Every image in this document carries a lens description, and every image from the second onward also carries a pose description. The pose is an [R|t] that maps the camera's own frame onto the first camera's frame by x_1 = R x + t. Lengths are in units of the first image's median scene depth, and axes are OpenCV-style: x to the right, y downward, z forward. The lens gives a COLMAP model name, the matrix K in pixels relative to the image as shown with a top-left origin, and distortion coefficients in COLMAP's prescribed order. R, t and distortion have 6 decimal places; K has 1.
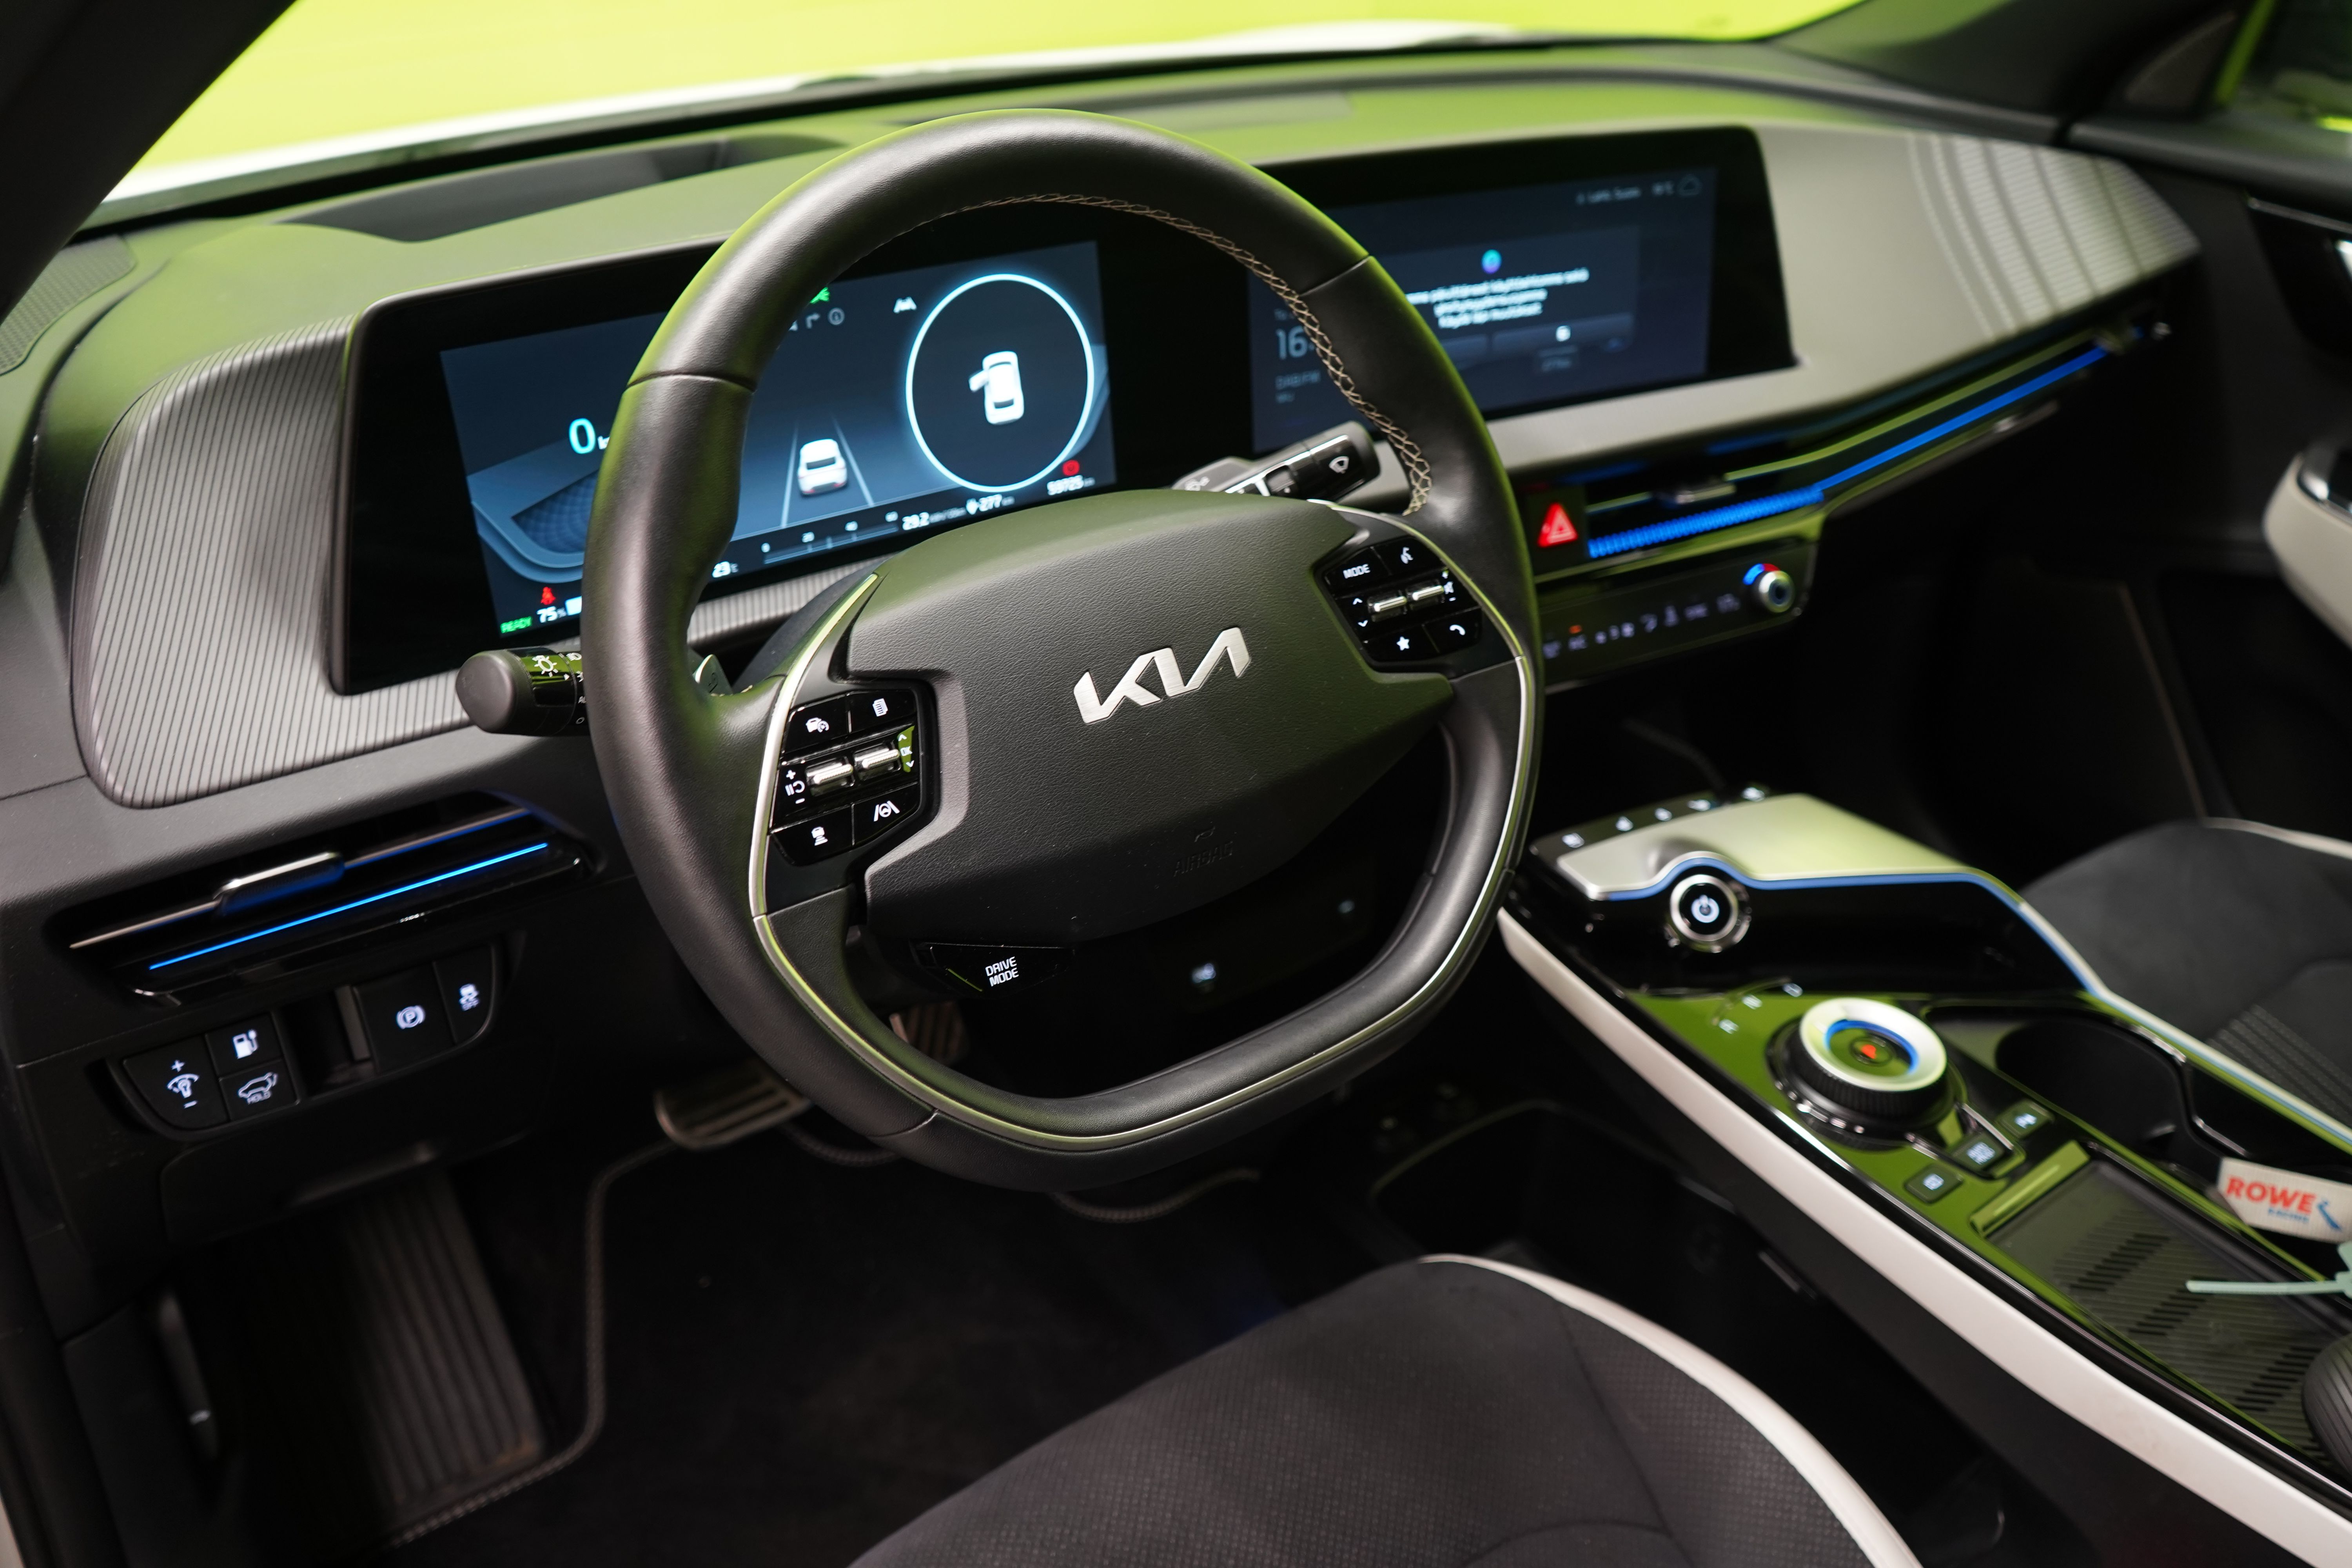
lens RADIAL K [[1894.6, 0, 1173.1], [0, 1894.6, 783.6], [0, 0, 1]] dist [0.001494, -0.011924]
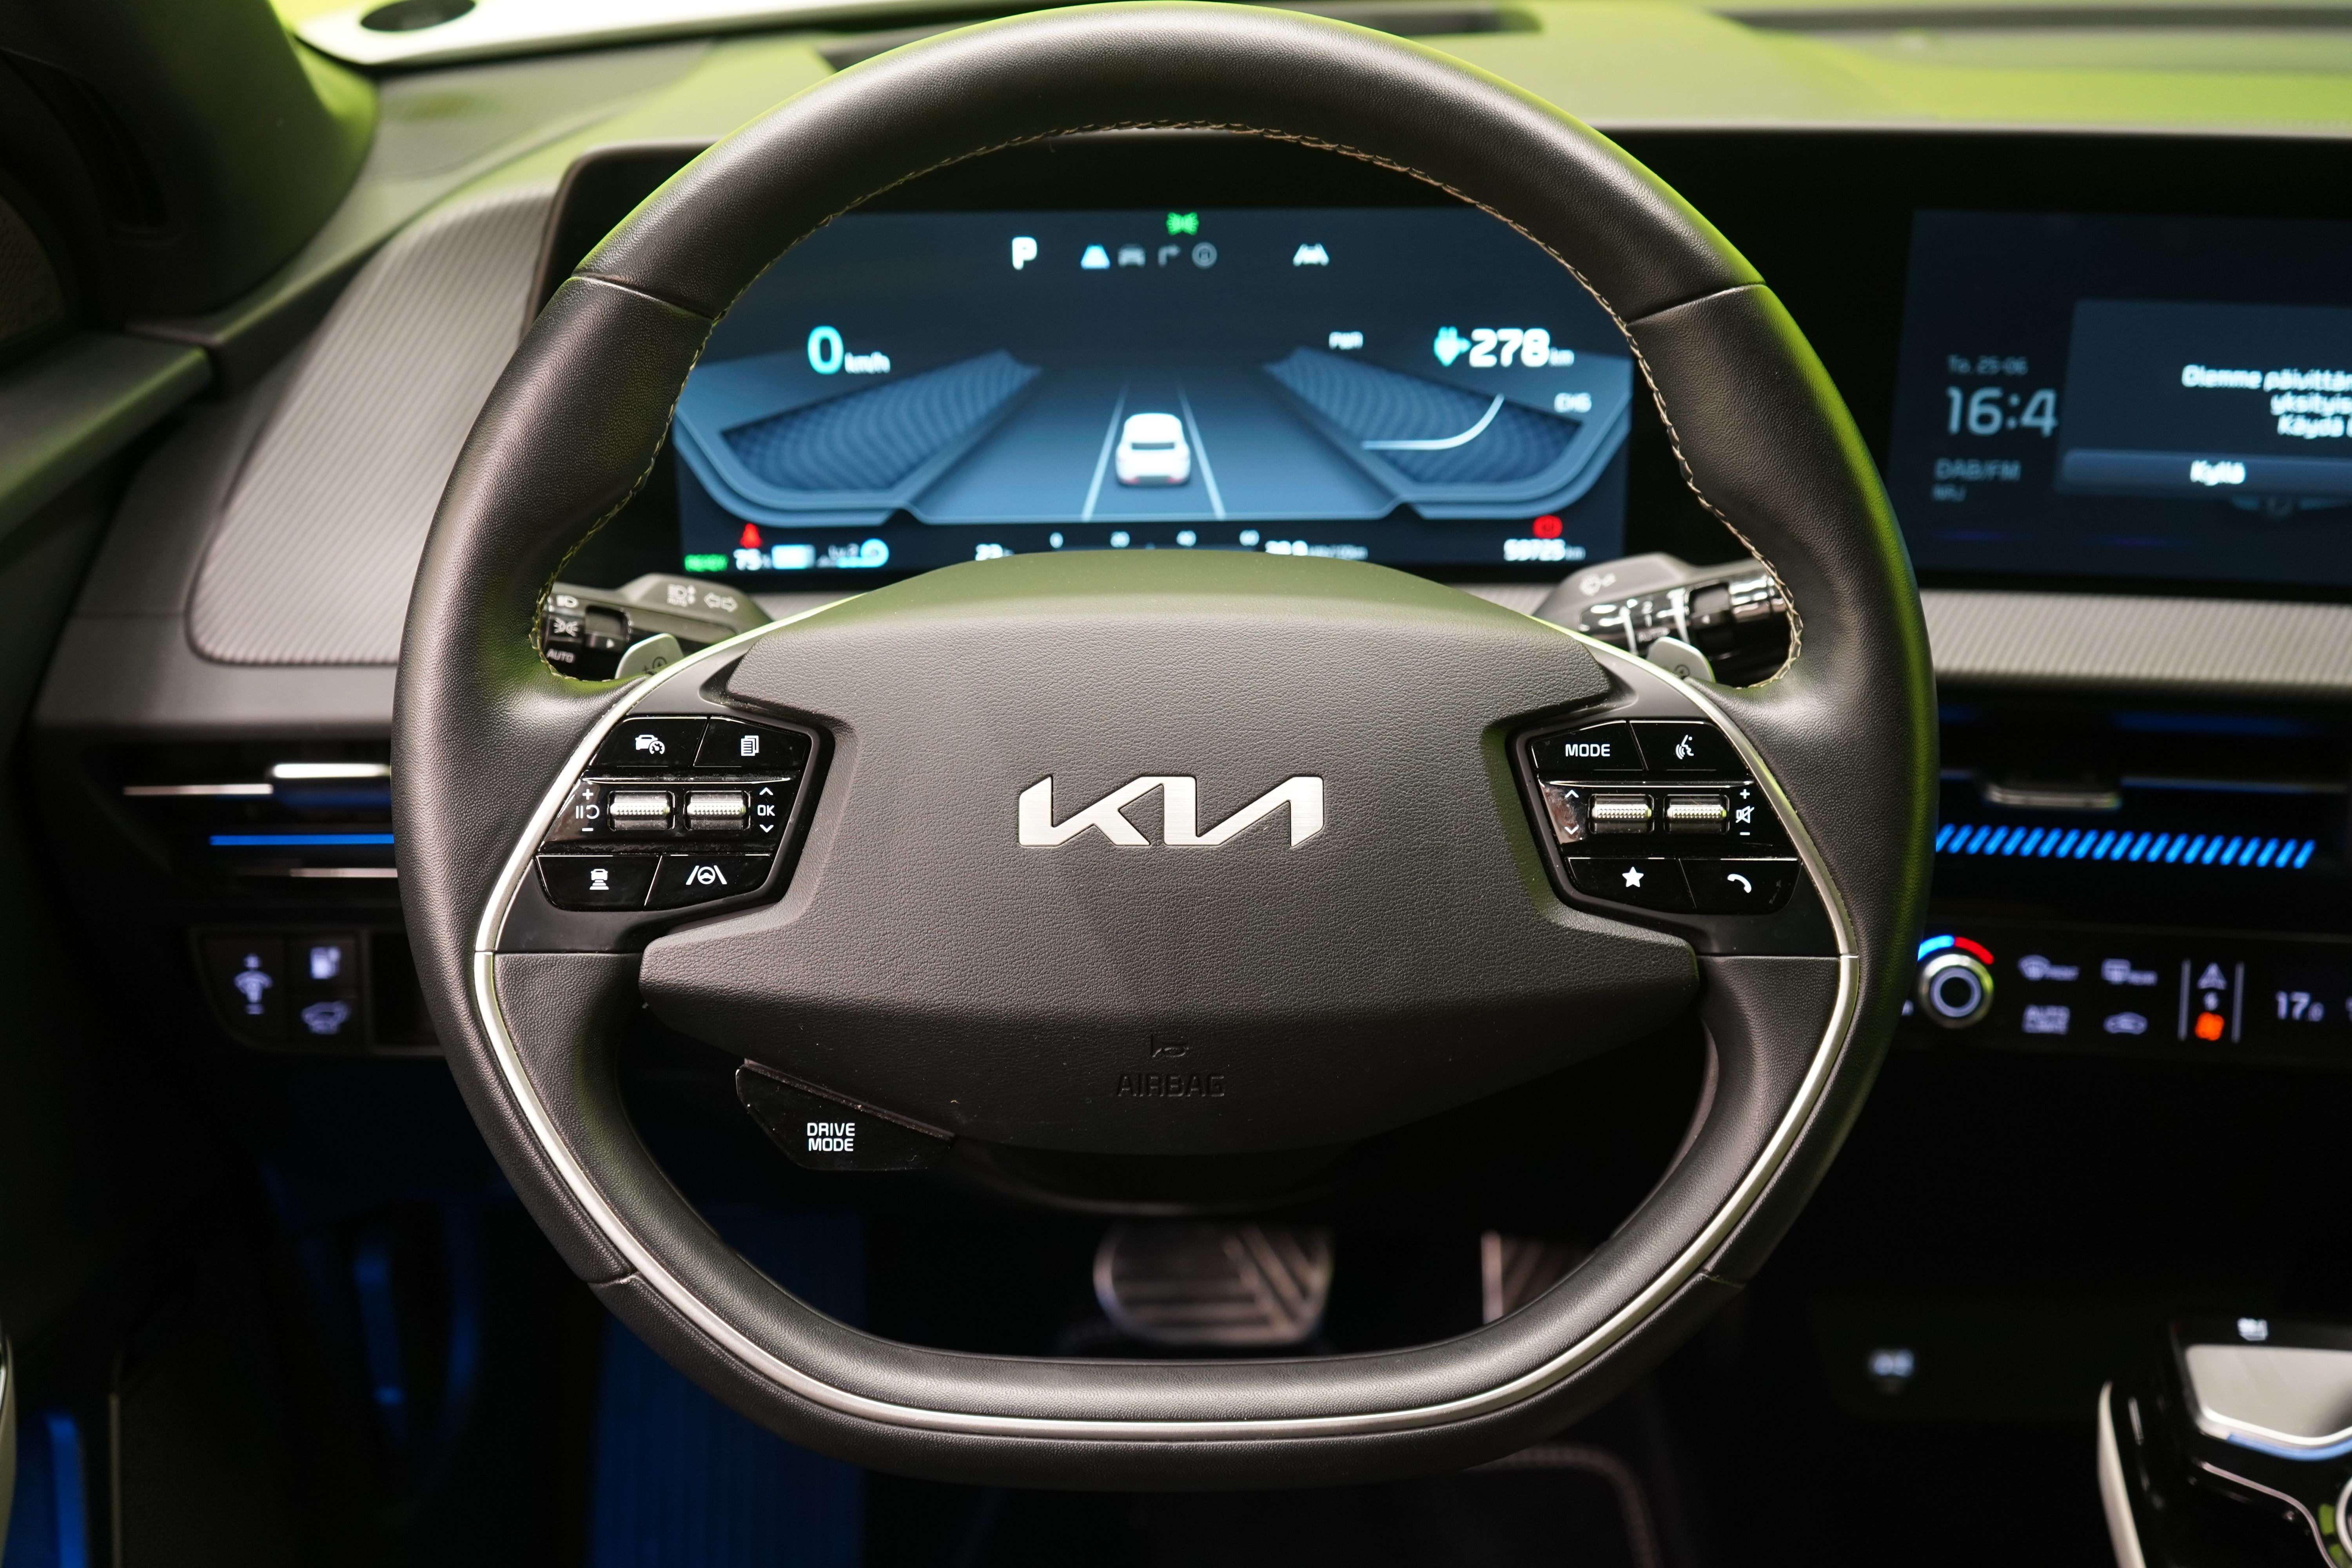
lens RADIAL K [[2789.3, 0, 1177.1], [0, 2789.3, 782.8], [0, 0, 1]] dist [0.025077, 0.000000]
pose [[0.809503, 0.252442, -0.530073, 0.466456], [-0.277351, 0.960177, 0.033718, -0.089240], [0.517476, 0.119722, 0.847281, 0.109652]]
